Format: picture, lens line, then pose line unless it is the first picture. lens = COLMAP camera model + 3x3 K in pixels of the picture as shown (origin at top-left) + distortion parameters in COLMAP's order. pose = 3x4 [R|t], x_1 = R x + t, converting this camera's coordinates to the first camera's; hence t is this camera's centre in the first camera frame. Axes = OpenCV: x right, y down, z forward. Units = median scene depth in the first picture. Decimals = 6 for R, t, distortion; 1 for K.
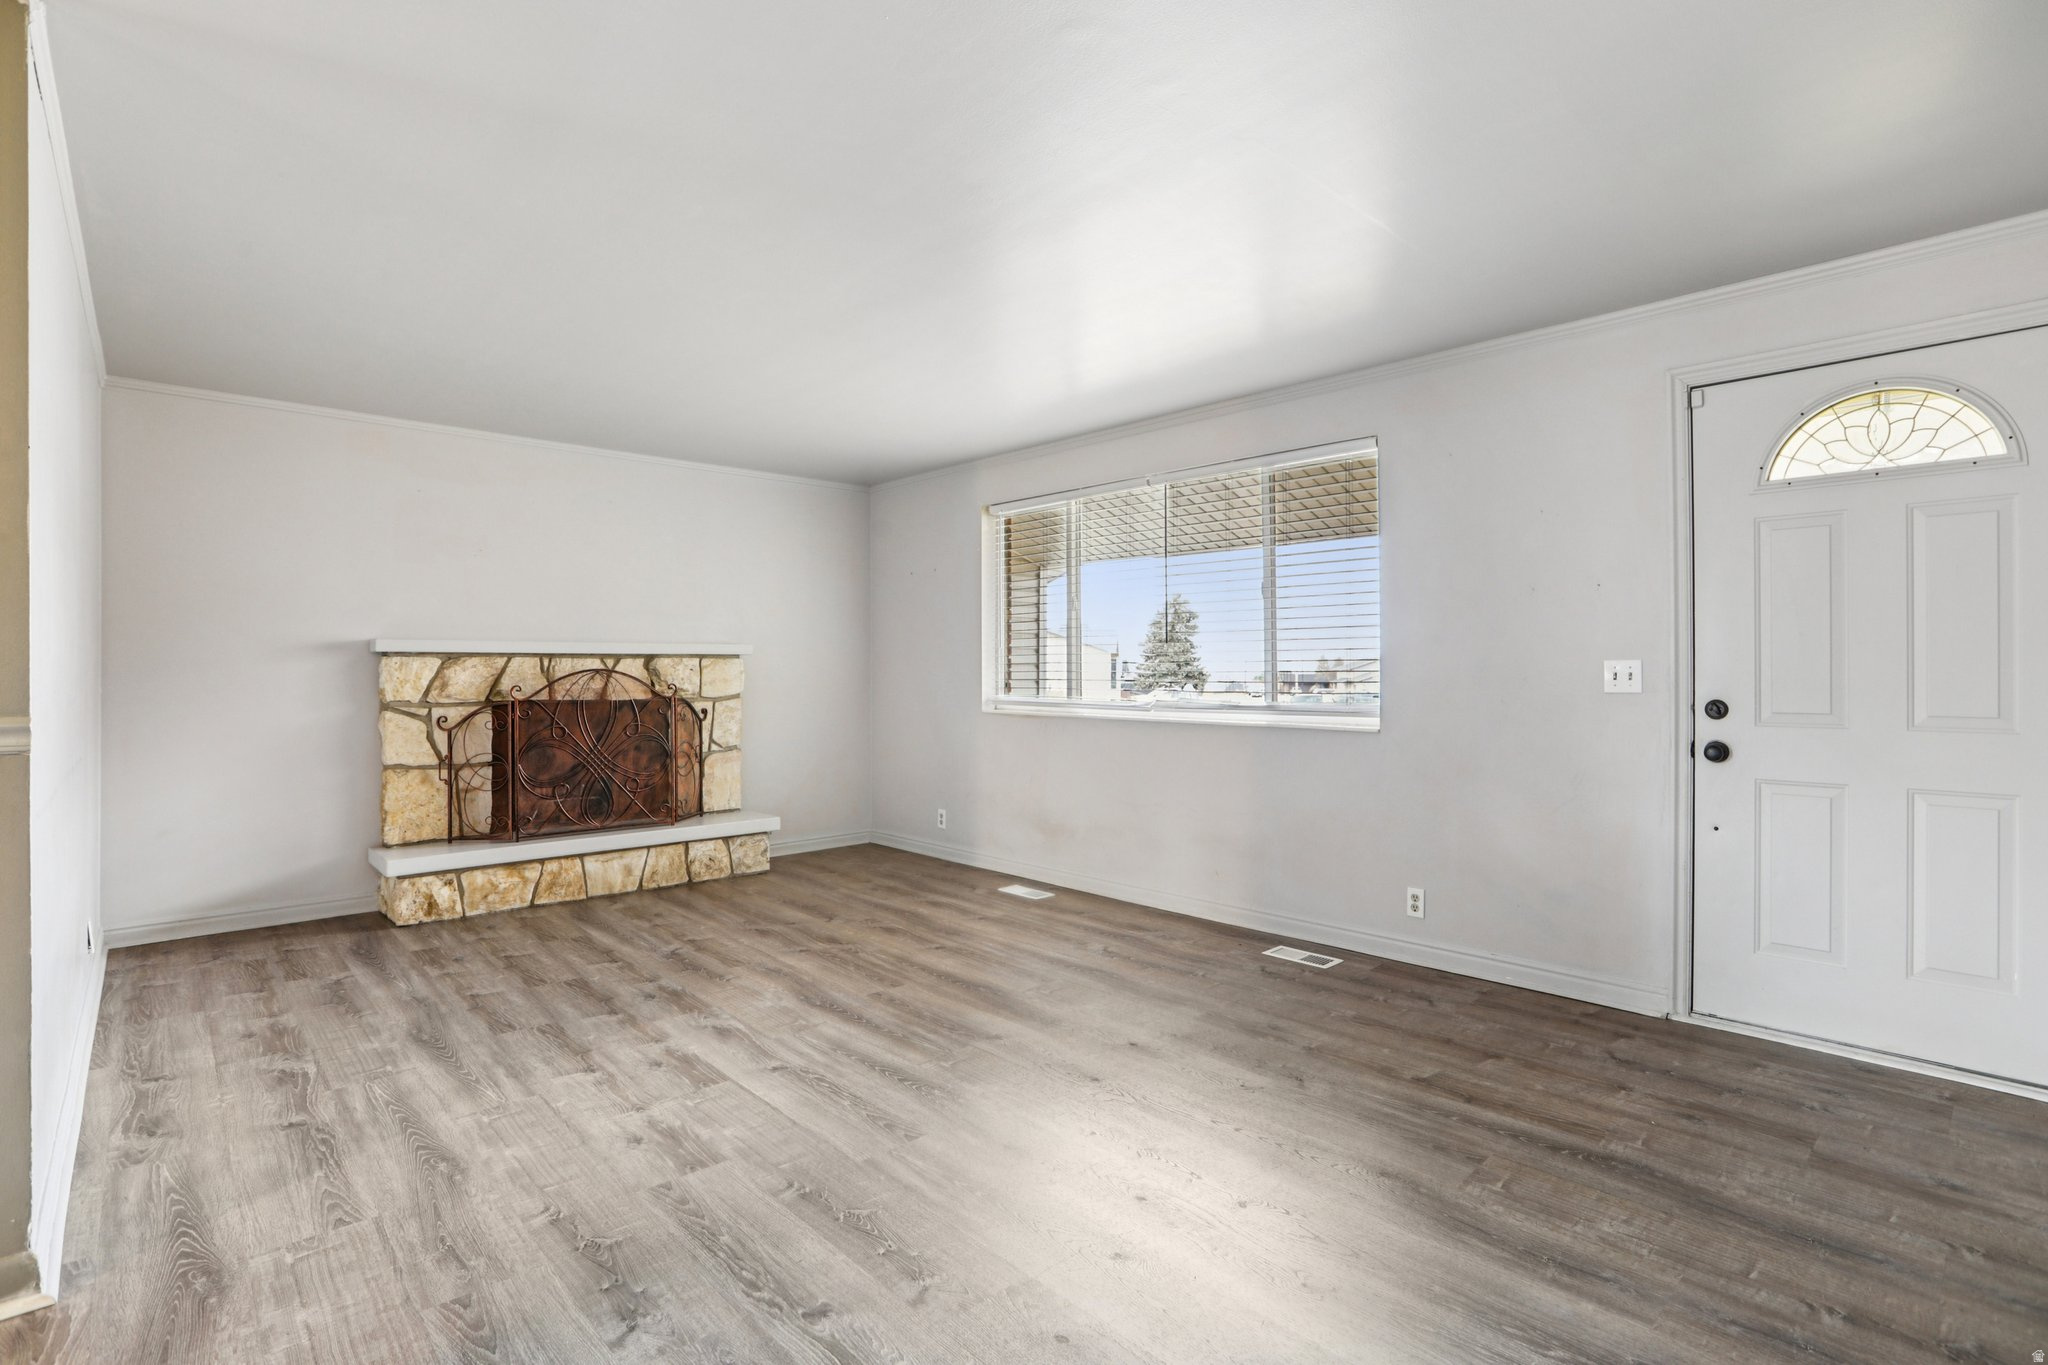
lens RADIAL K [[959.9, 0, 1026.4], [0, 959.9, 672.3], [0, 0, 1]] dist [-0.069424, 0.024940]
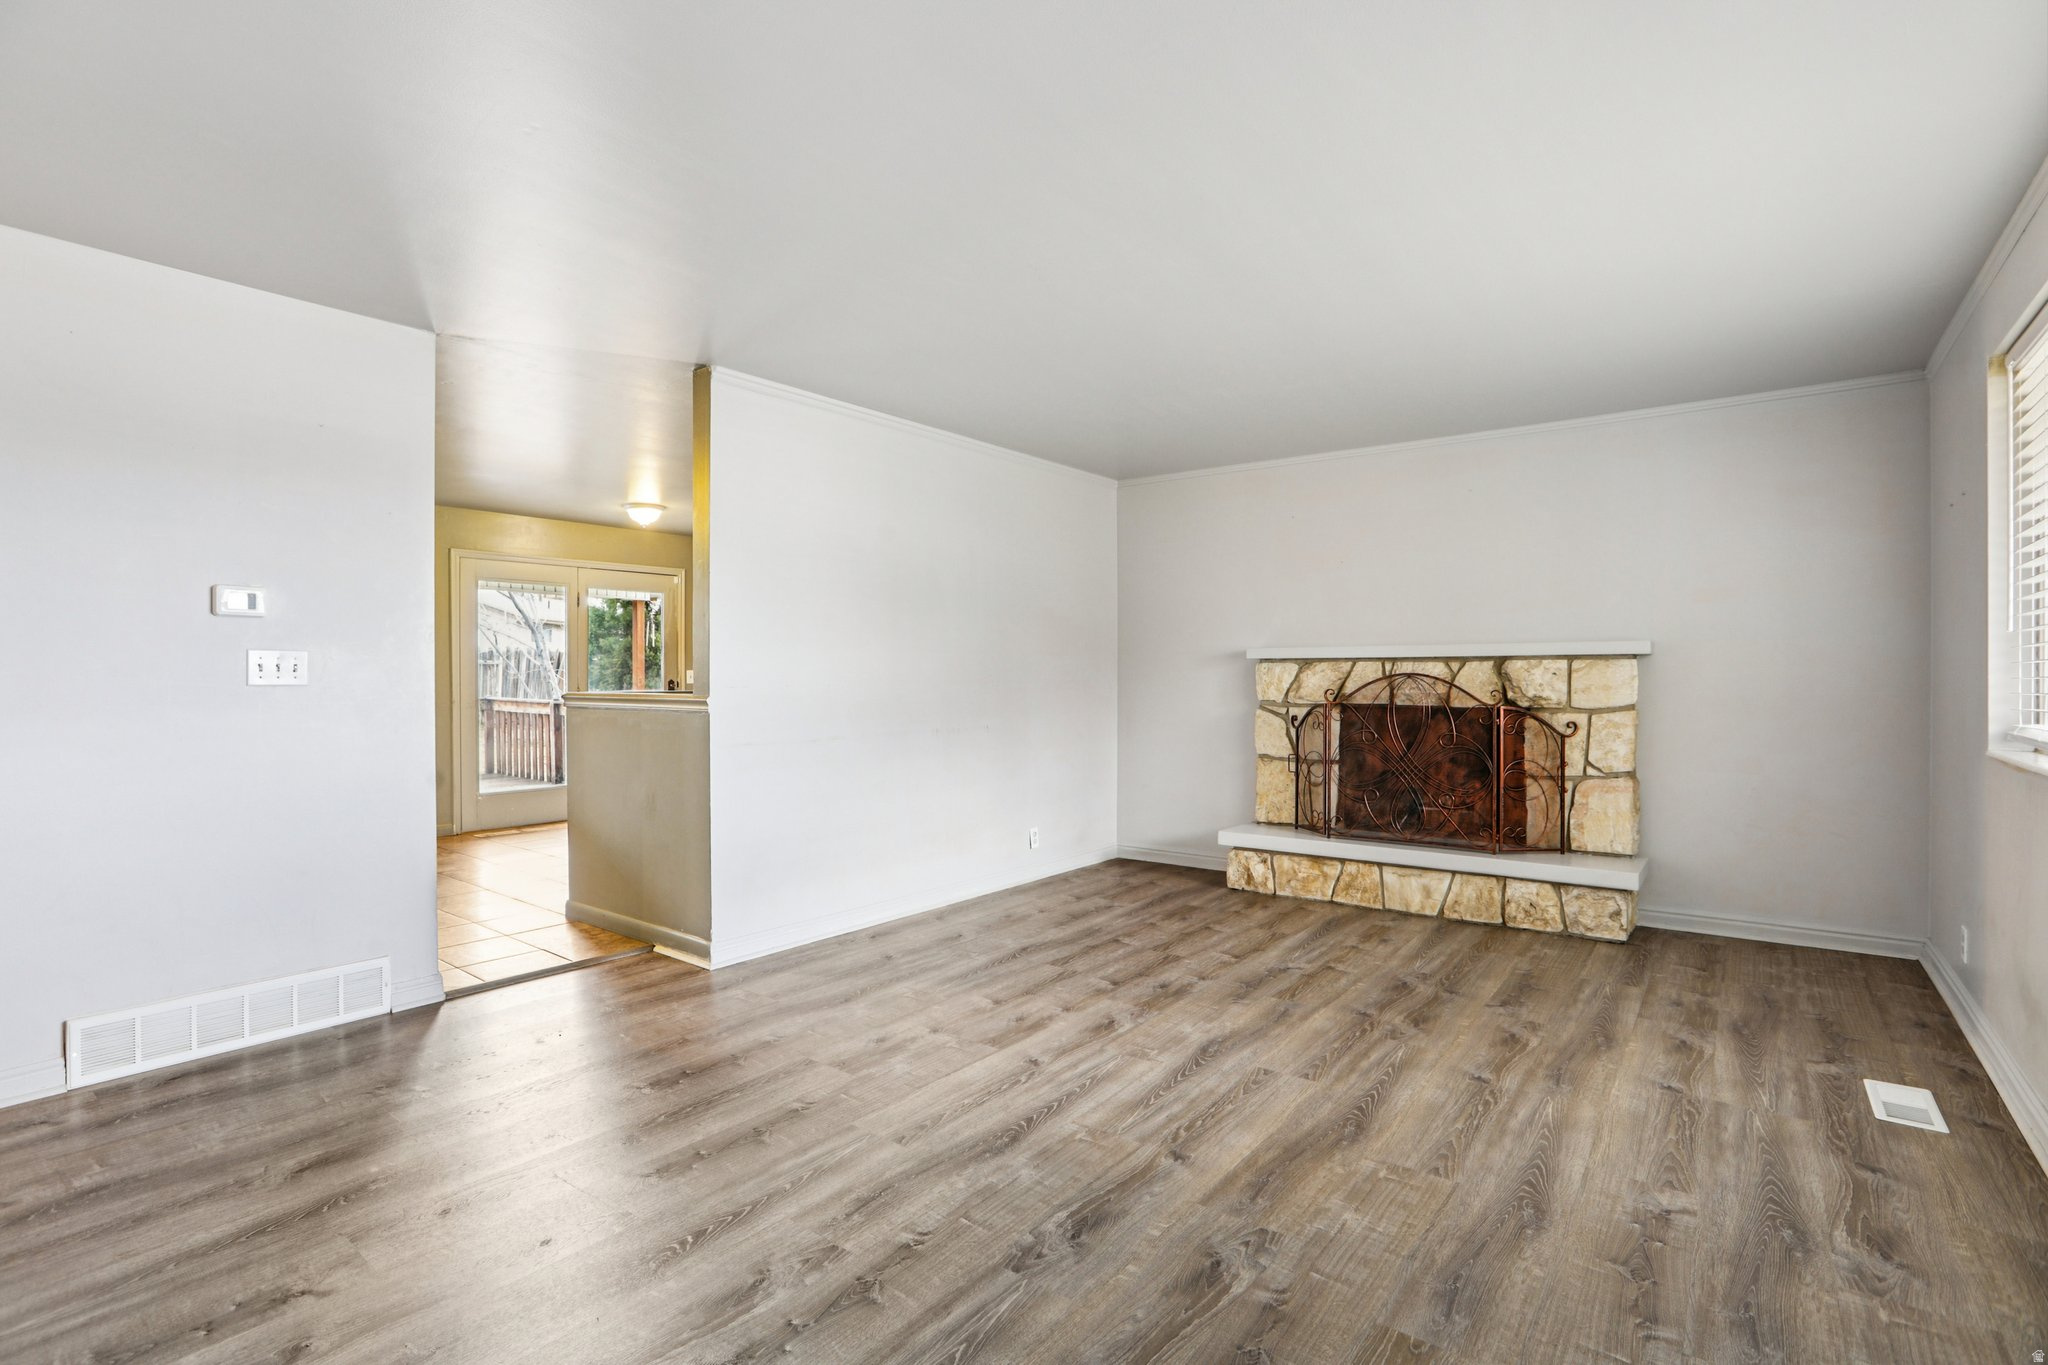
lens RADIAL K [[959.4, 0, 1024.0], [0, 959.4, 682.5], [0, 0, 1]] dist [-0.052544, 0.020447]
pose [[0.163614, 0.008525, -0.986488, 0.492311], [-0.001228, 0.999964, 0.008438, -0.001988], [0.986524, -0.000169, 0.163619, 0.535484]]
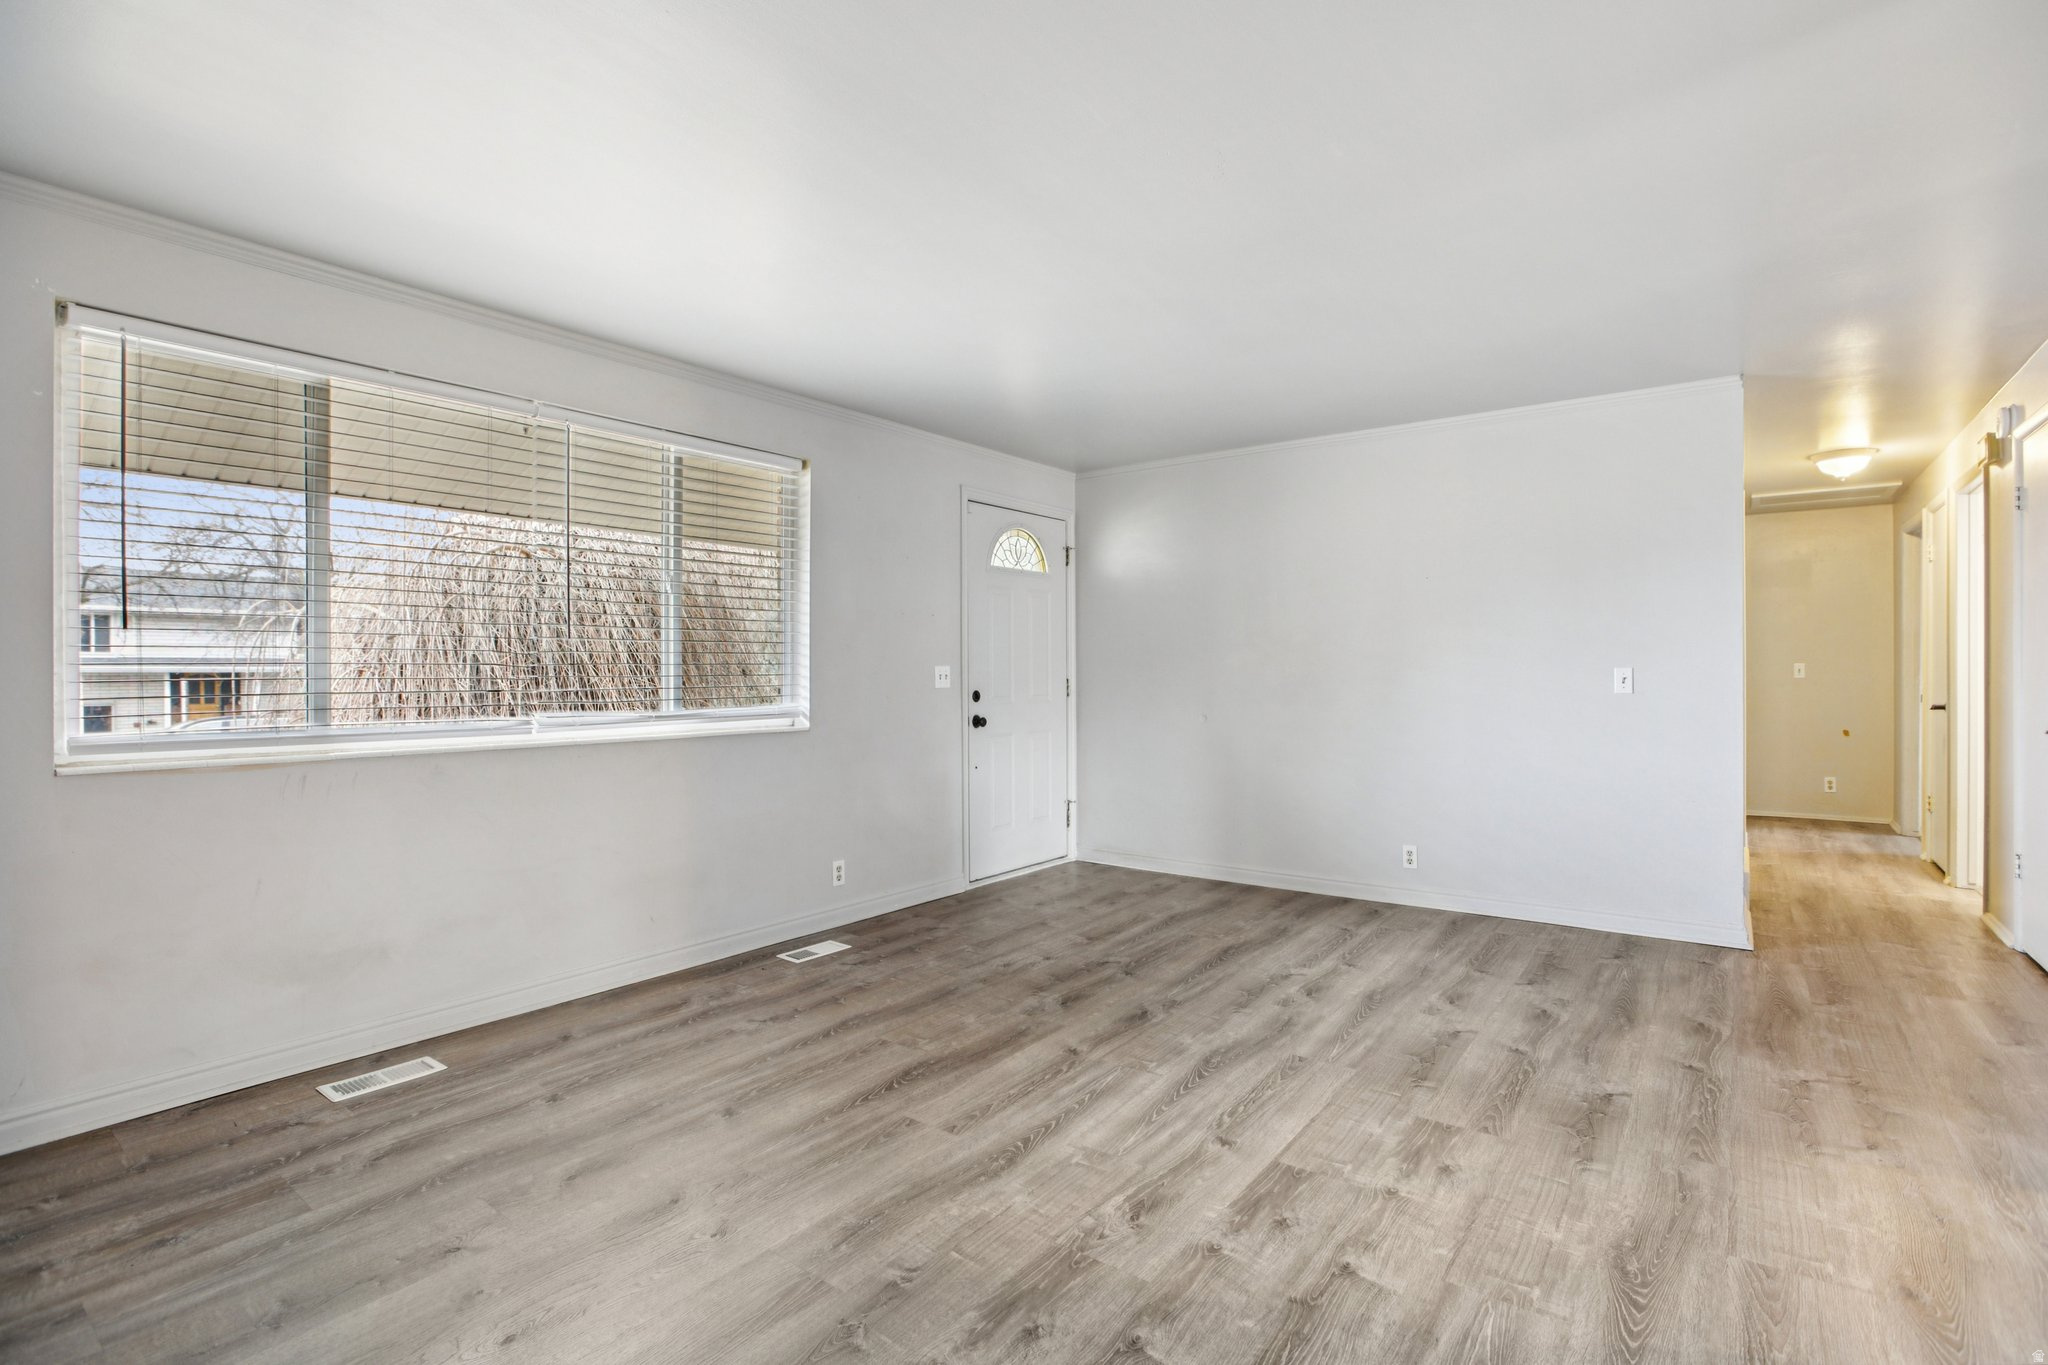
lens RADIAL K [[970.7, 0, 1018.0], [0, 970.7, 674.2], [0, 0, 1]] dist [-0.042504, 0.014247]
pose [[-0.166310, -0.002210, 0.986071, -0.707904], [0.005040, 0.999983, 0.003091, -0.003483], [-0.986061, 0.005484, -0.166296, 0.865129]]
